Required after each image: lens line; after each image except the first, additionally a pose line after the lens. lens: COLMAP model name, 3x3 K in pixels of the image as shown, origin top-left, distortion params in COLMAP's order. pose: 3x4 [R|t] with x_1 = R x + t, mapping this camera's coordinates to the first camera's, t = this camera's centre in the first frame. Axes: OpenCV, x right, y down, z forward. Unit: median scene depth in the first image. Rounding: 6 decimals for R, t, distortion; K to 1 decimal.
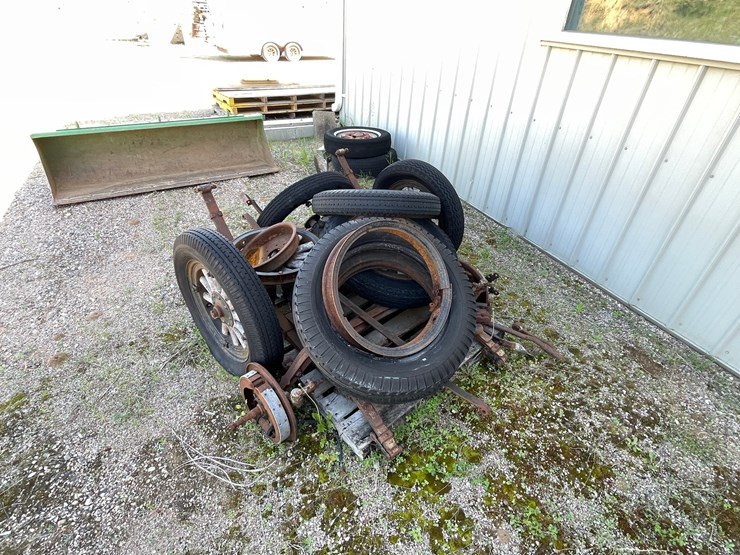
lens RADIAL K [[380.6, 0, 368.9], [0, 380.6, 275.4], [0, 0, 1]] dist [-0.000821, 0.000611]
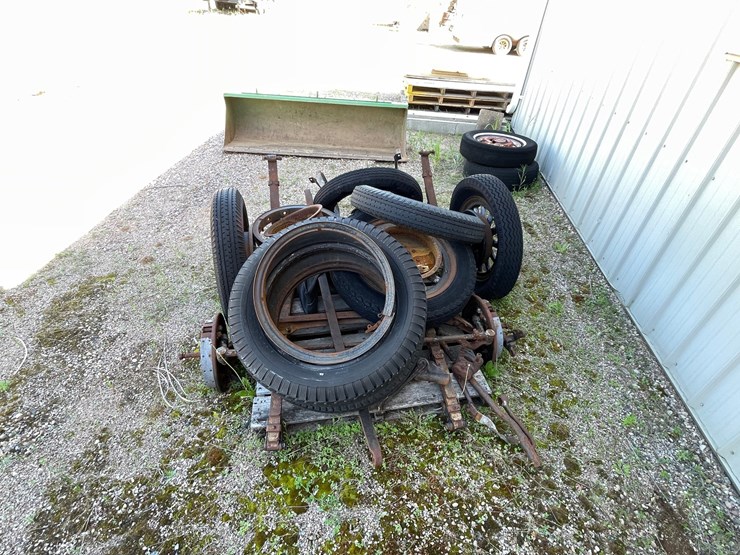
lens RADIAL K [[380.6, 0, 368.9], [0, 380.6, 275.4], [0, 0, 1]] dist [-0.000821, 0.000611]
pose [[0.843772, 0.329869, -0.423363, 0.398563], [-0.322679, 0.942127, 0.090965, -0.095341], [0.428868, 0.059857, 0.901382, 0.126605]]
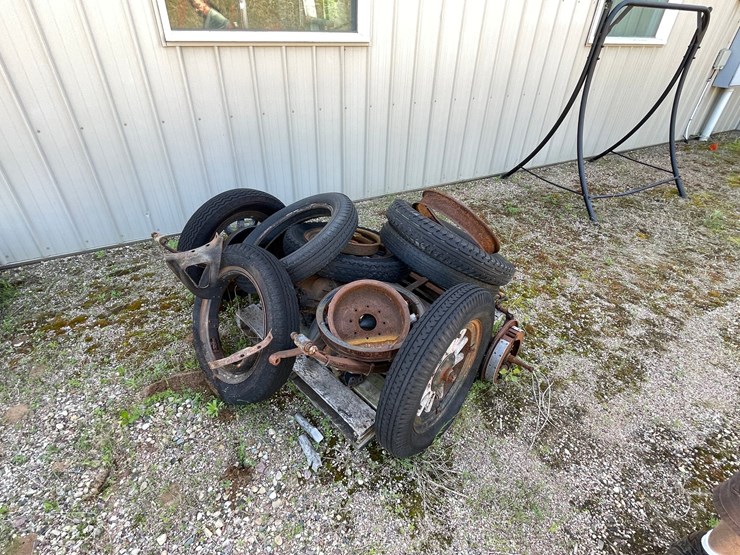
lens RADIAL K [[380.6, 0, 368.9], [0, 380.6, 275.4], [0, 0, 1]] dist [-0.000821, 0.000611]
pose [[-0.039054, -0.602598, 0.797089, -0.842404], [0.549542, 0.653276, 0.520802, -0.552947], [-0.834553, 0.458373, 0.305640, 0.672758]]
